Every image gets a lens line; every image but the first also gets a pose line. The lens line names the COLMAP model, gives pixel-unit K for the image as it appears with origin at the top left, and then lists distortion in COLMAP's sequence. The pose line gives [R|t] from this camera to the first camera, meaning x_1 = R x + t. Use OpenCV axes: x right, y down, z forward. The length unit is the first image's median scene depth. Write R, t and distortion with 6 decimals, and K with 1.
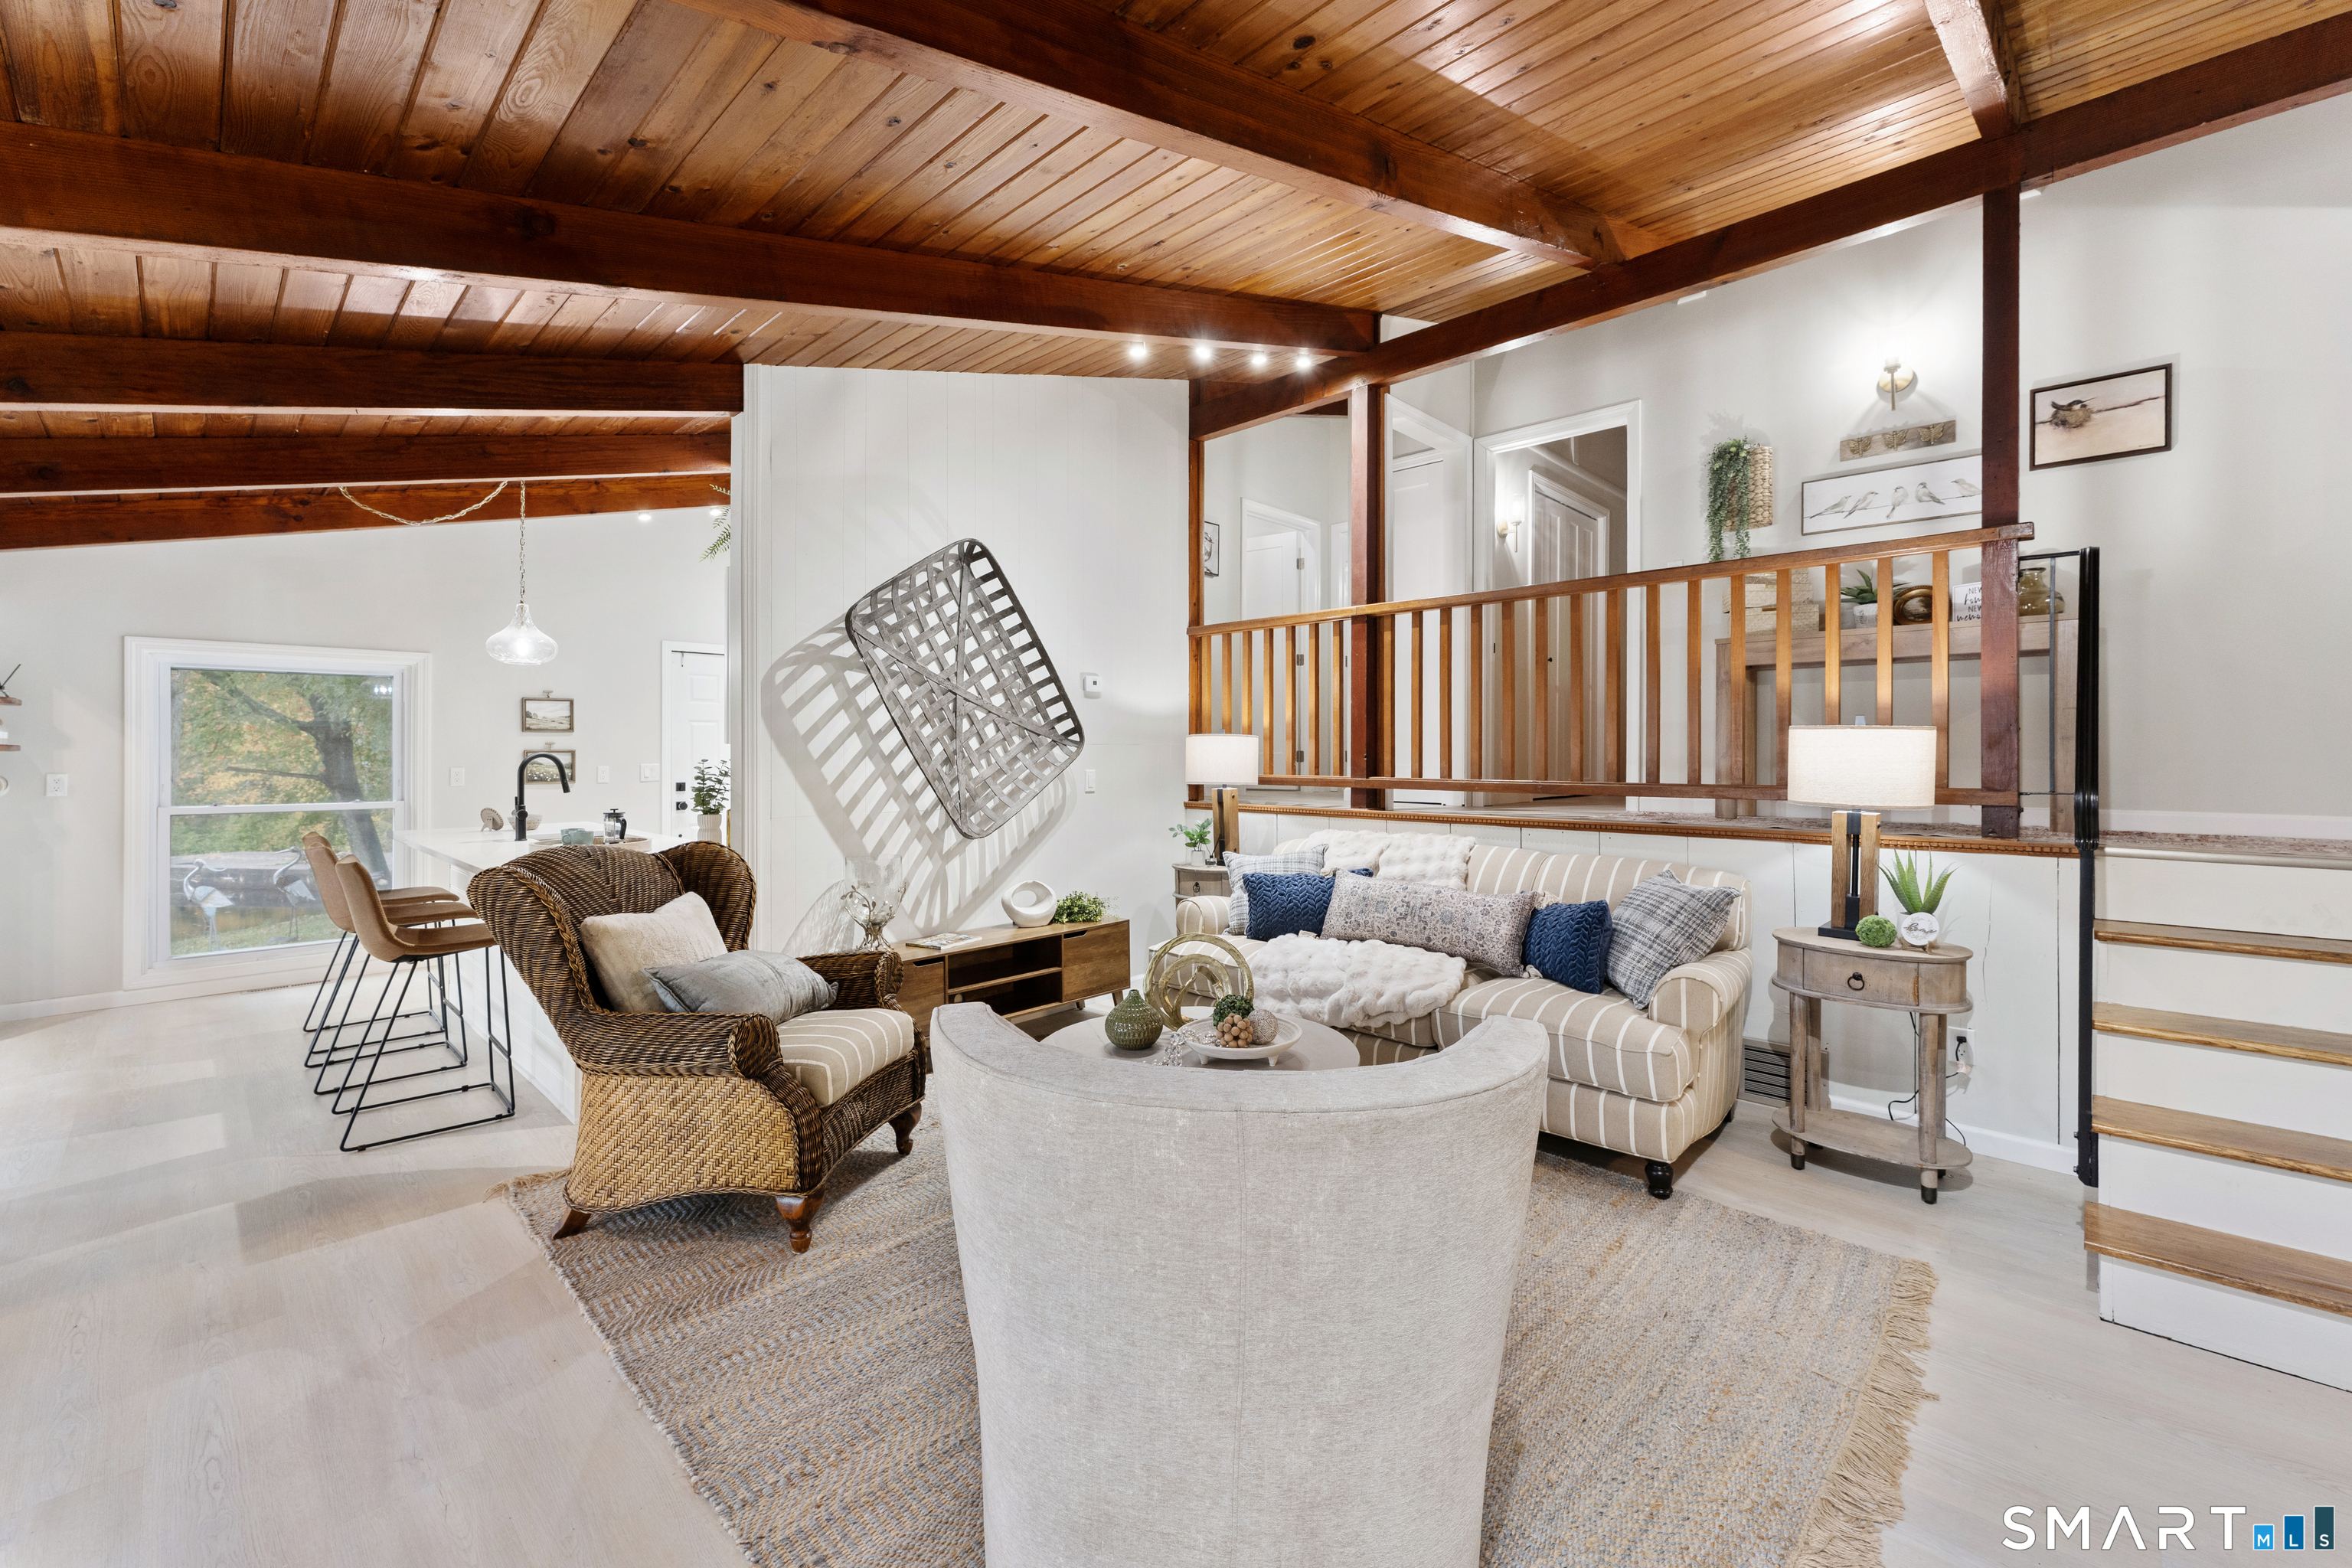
lens RADIAL K [[946.8, 0, 1174.0], [0, 946.8, 766.0], [0, 0, 1]] dist [-0.000876, 0.000190]
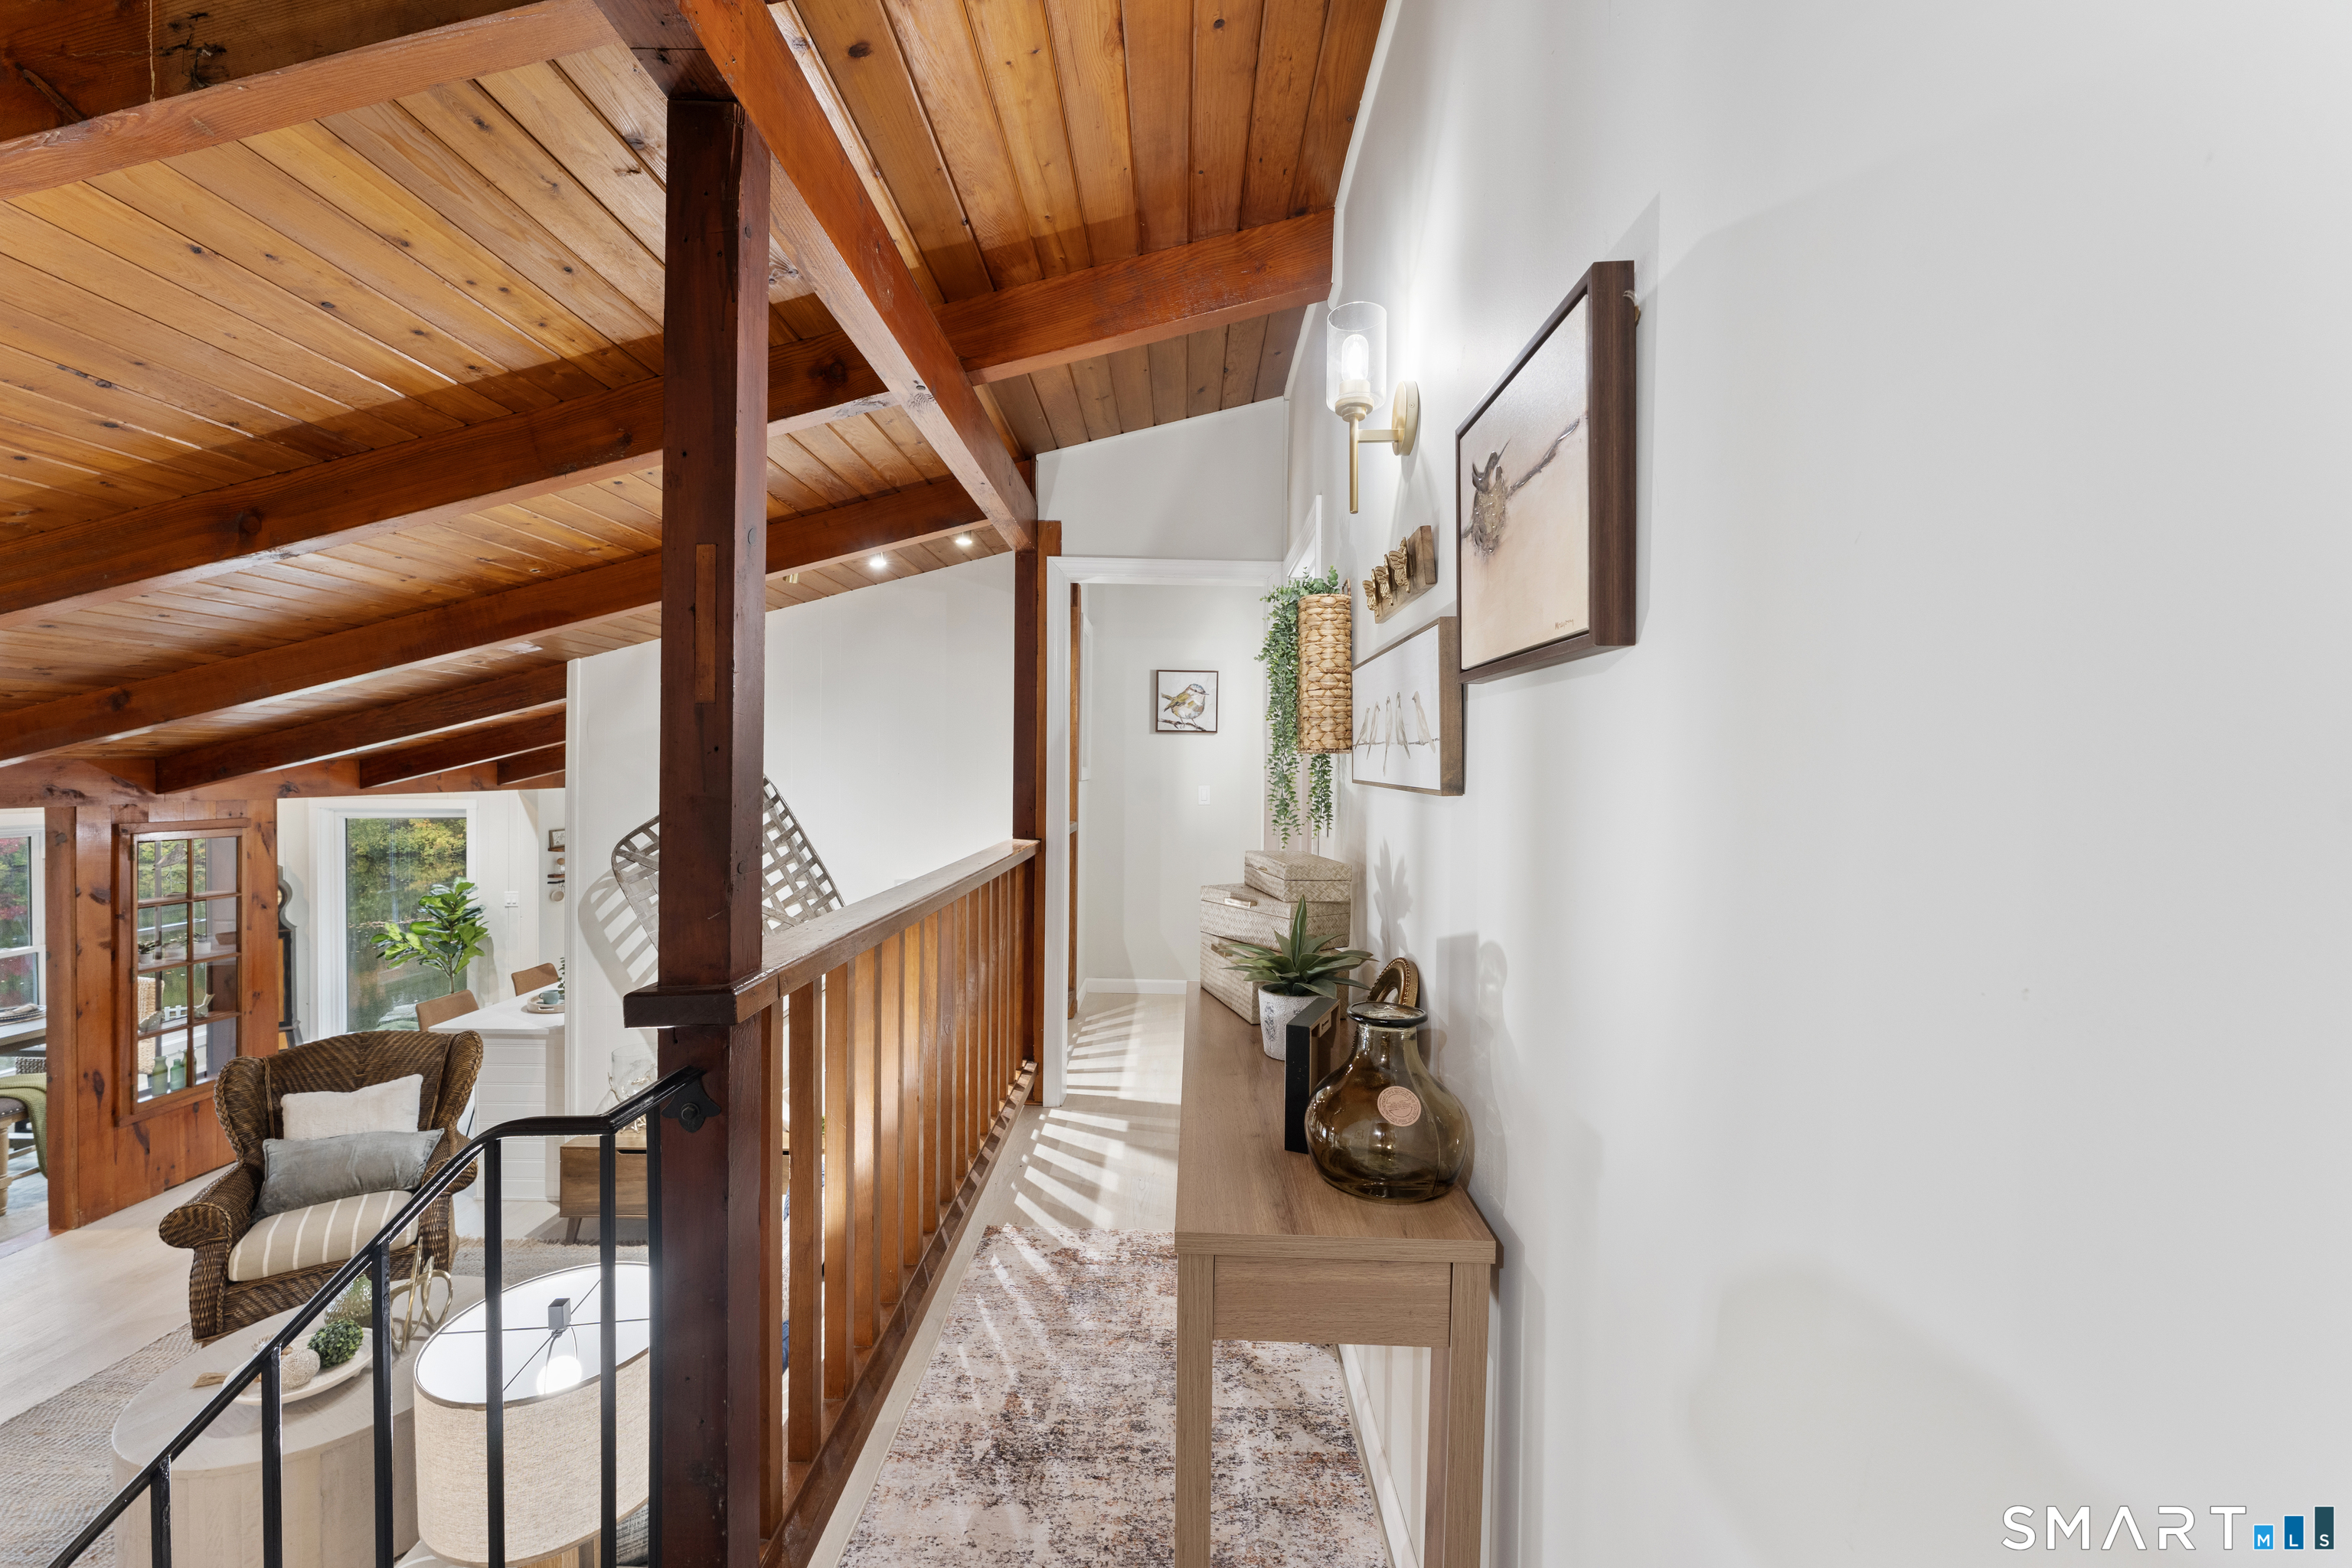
lens RADIAL K [[940.5, 0, 1176.4], [0, 940.5, 768.2], [0, 0, 1]] dist [-0.002009, 0.000100]
pose [[0.687350, 0.006207, -0.726300, 1.027956], [-0.021920, 0.999685, -0.012201, -0.266369], [0.725996, 0.024307, 0.687270, 0.689110]]
